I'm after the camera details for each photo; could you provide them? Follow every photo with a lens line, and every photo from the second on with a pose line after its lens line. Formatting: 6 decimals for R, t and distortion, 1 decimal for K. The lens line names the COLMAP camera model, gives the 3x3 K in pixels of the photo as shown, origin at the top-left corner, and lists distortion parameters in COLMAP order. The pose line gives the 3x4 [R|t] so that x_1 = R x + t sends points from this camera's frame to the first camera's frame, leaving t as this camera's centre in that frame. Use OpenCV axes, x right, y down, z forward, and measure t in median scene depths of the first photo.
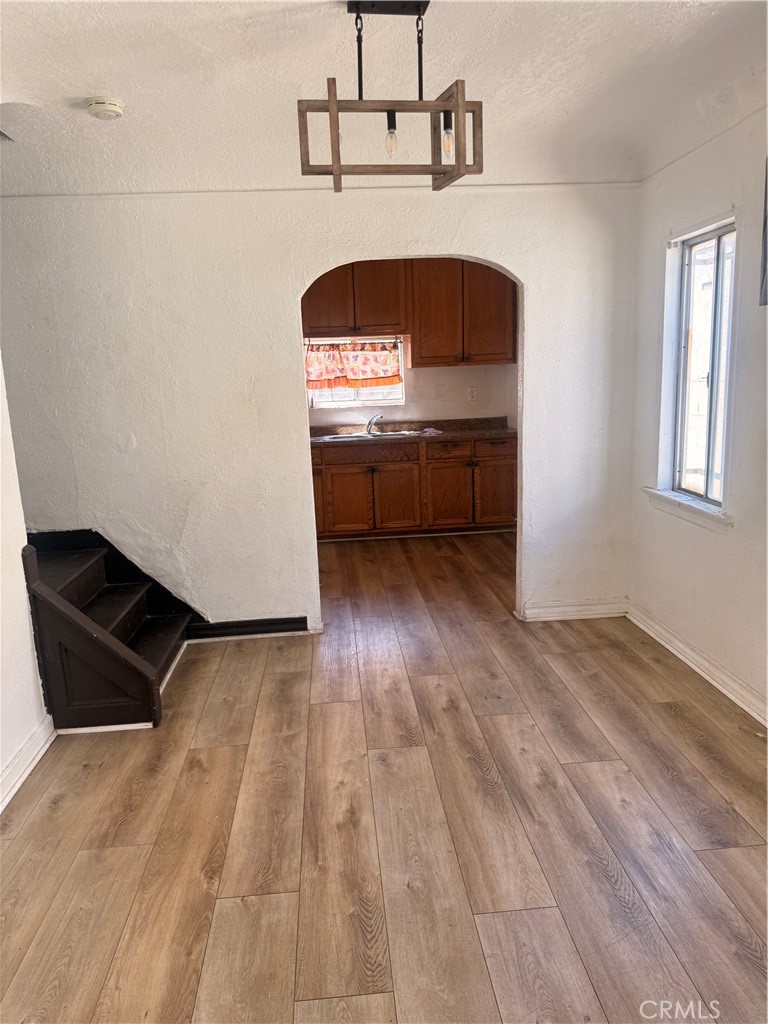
lens RADIAL K [[709.2, 0, 387.7], [0, 709.2, 517.3], [0, 0, 1]] dist [0.173091, -0.374902]
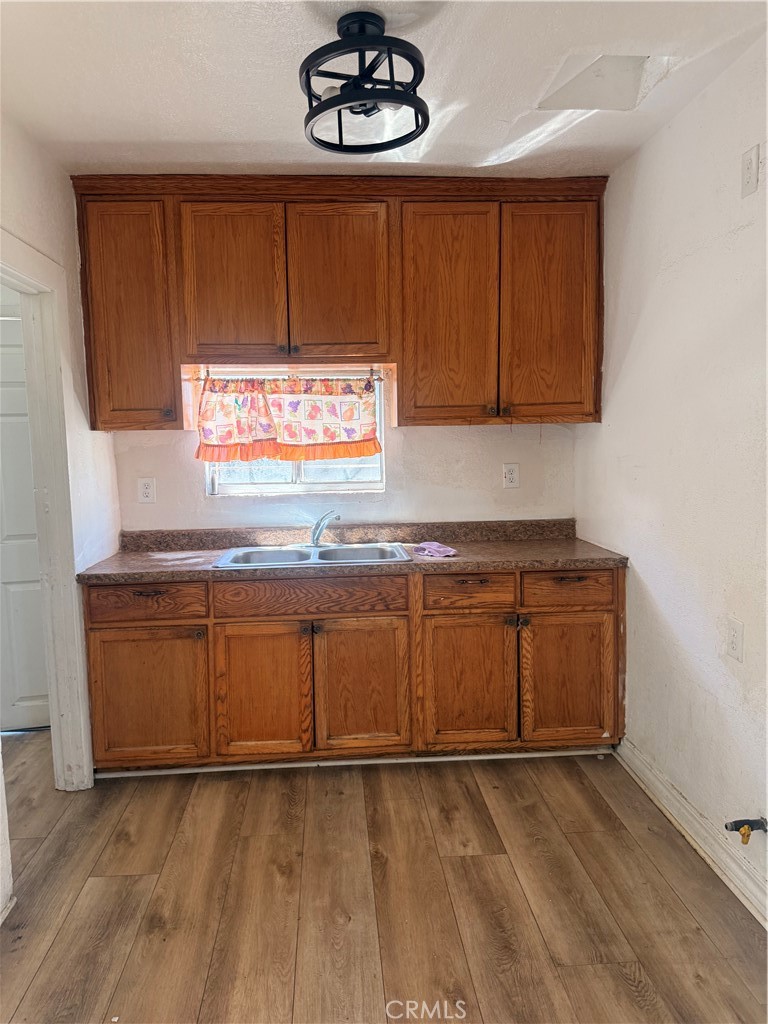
lens RADIAL K [[725.5, 0, 380.7], [0, 725.5, 515.9], [0, 0, 1]] dist [0.146323, -0.185377]
pose [[0.999704, 0.022192, -0.009997, 0.027498], [-0.023002, 0.995681, -0.089942, -0.095970], [0.007958, 0.090145, 0.995897, 0.476966]]
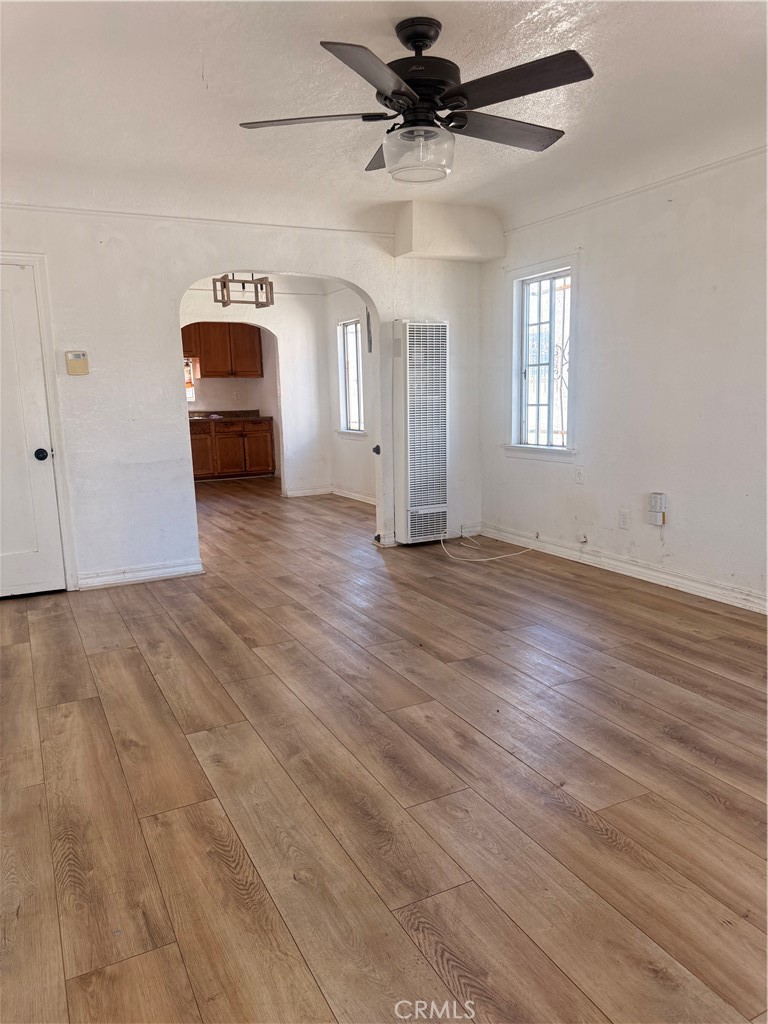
lens RADIAL K [[725.5, 0, 380.7], [0, 725.5, 515.9], [0, 0, 1]] dist [0.146323, -0.185377]
pose [[0.926626, -0.049330, 0.372735, -0.224911], [0.066290, 0.997261, -0.032813, 0.186474], [-0.370095, 0.055114, 0.927358, -0.687856]]
